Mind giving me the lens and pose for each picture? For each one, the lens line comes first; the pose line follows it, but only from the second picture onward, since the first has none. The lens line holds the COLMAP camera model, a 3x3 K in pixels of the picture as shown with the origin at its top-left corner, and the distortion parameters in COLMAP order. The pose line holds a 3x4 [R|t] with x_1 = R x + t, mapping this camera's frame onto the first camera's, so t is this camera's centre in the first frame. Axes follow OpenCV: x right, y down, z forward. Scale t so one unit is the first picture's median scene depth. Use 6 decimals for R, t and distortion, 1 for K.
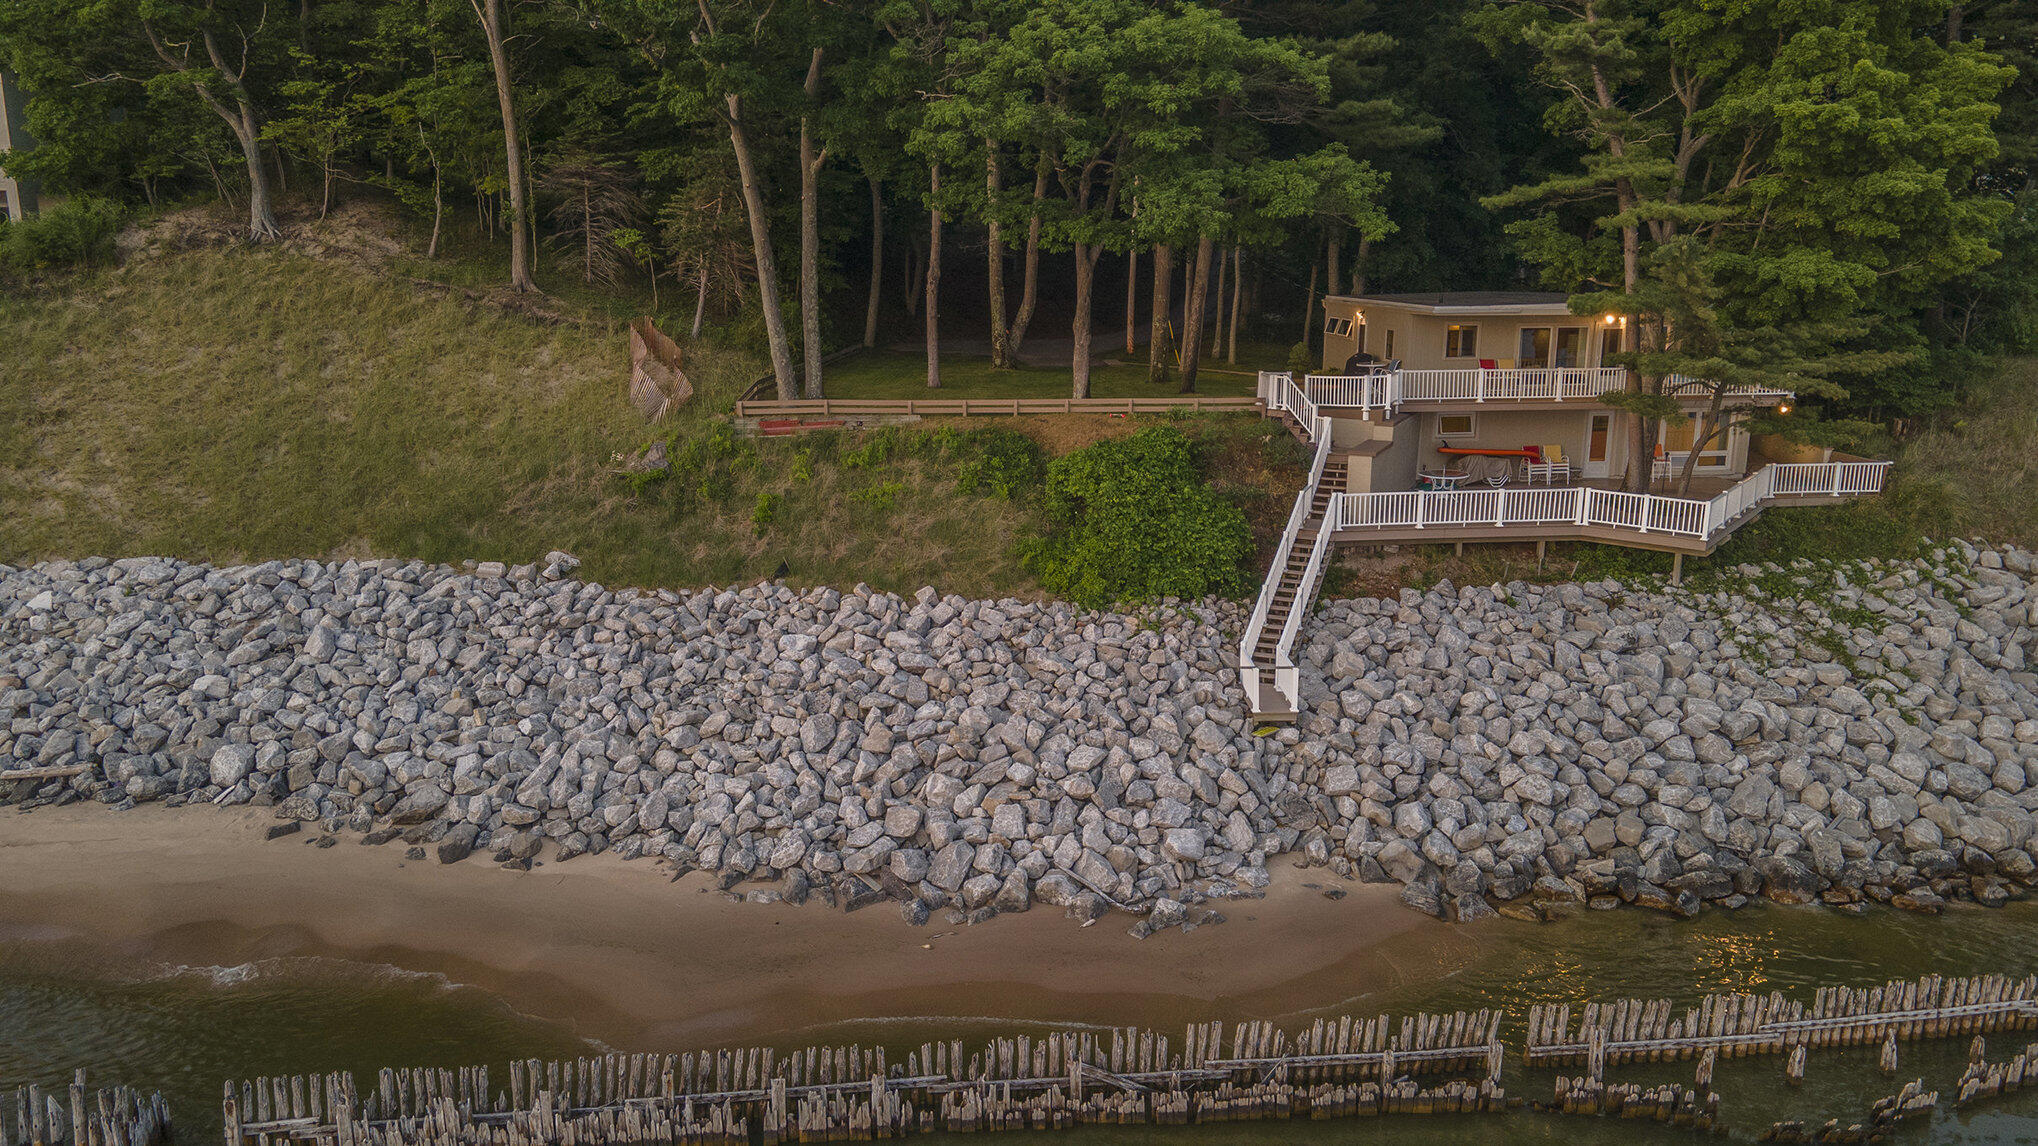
lens RADIAL K [[1369.9, 0, 1019.0], [0, 1369.9, 573.0], [0, 0, 1]] dist [0.001567, 0.001416]
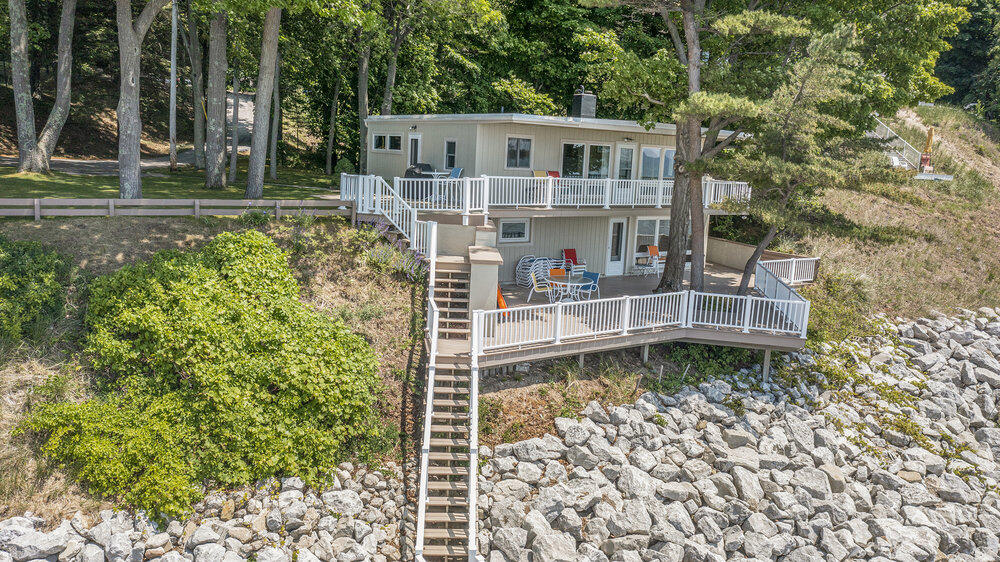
lens RADIAL K [[777.1, 0, 500.0], [0, 777.1, 281.0], [0, 0, 1]] dist [0.002905, 0.000989]
pose [[0.881848, -0.041413, 0.469712, 0.021323], [0.061139, 0.997769, -0.026814, -0.063184], [-0.467554, 0.052363, 0.882412, 0.571038]]
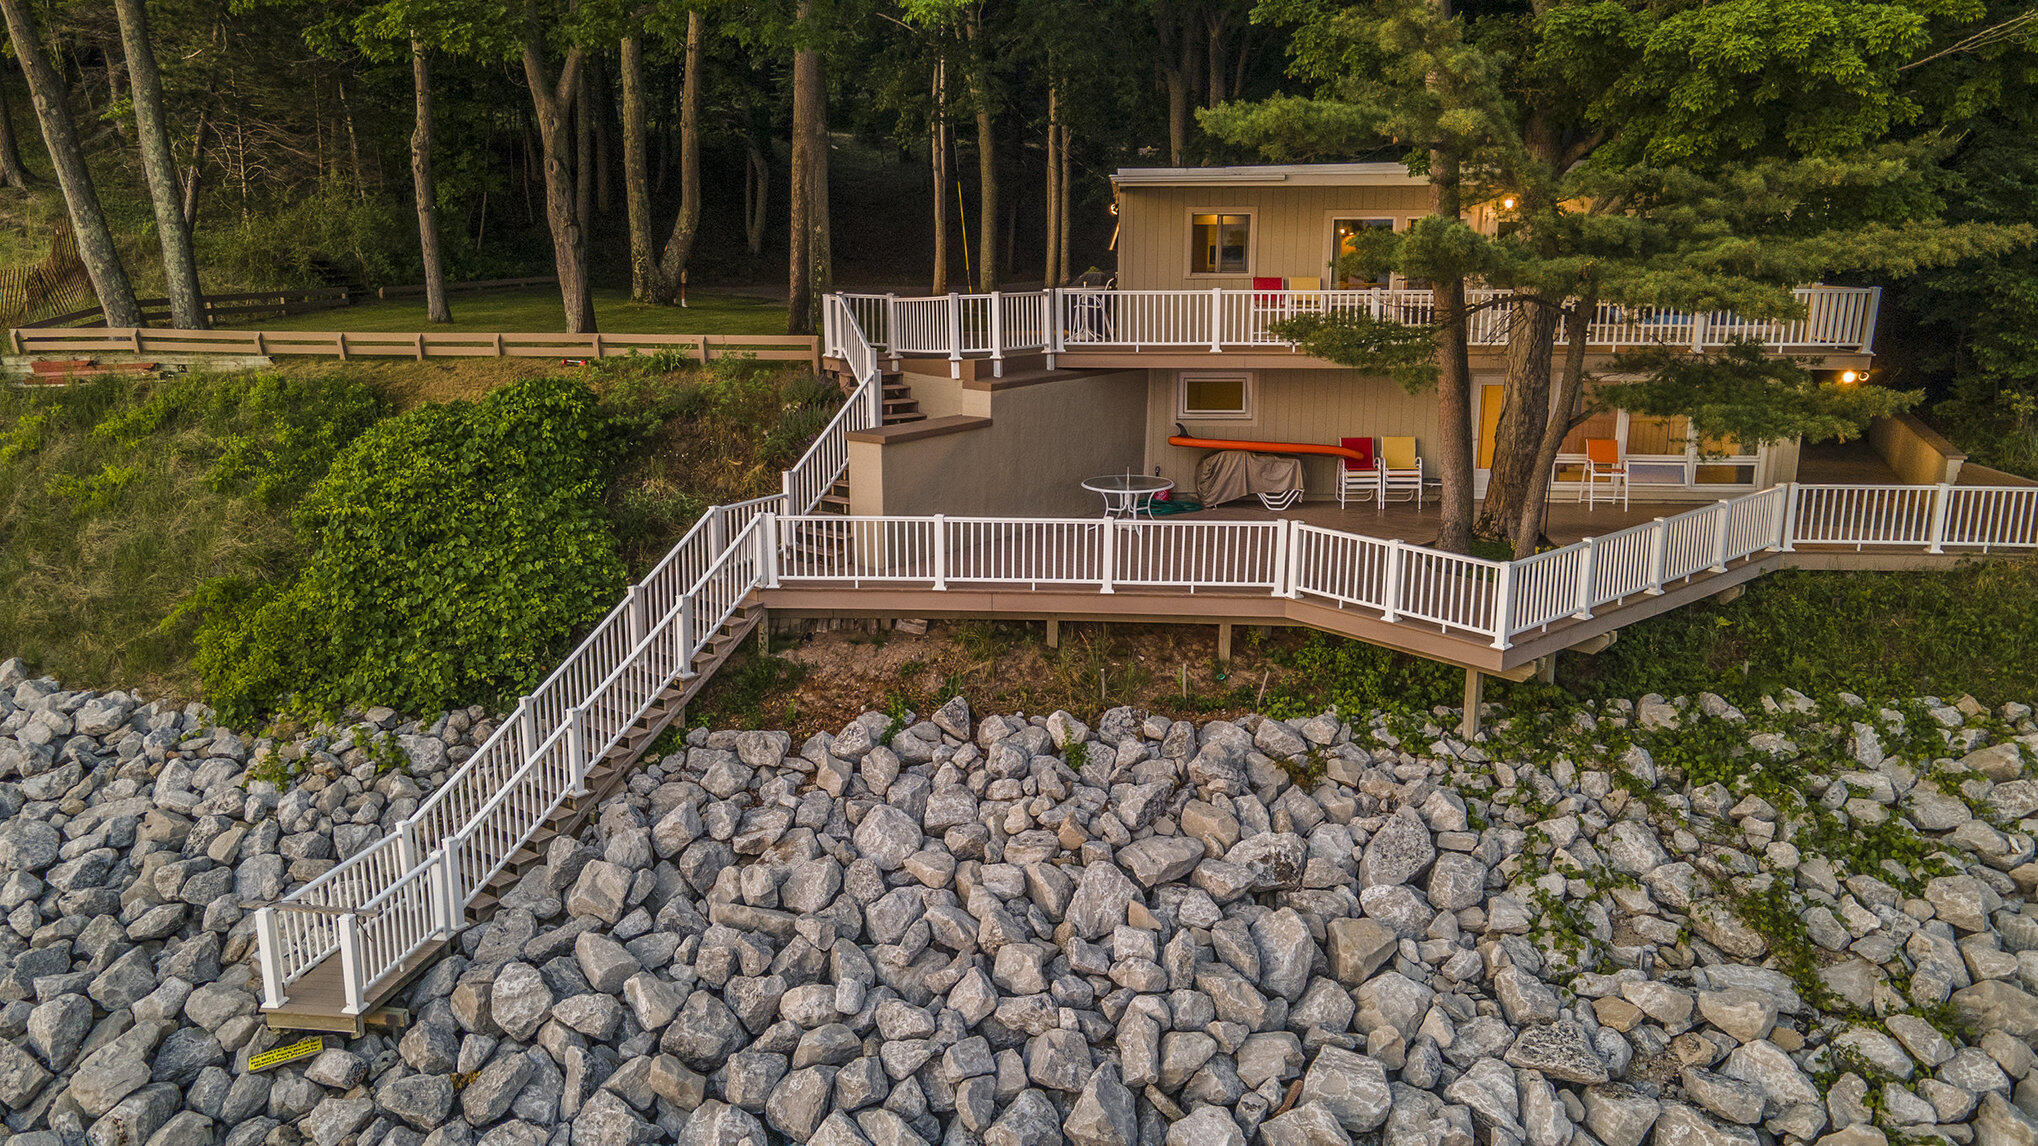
lens RADIAL K [[1441.6, 0, 1019.0], [0, 1441.6, 573.0], [0, 0, 1]] dist [0.023117, 0.001074]
pose [[0.984894, 0.042284, -0.167915, 0.409139], [-0.042552, 0.999092, 0.002004, -0.041100], [0.167847, 0.005171, 0.985800, 0.491815]]
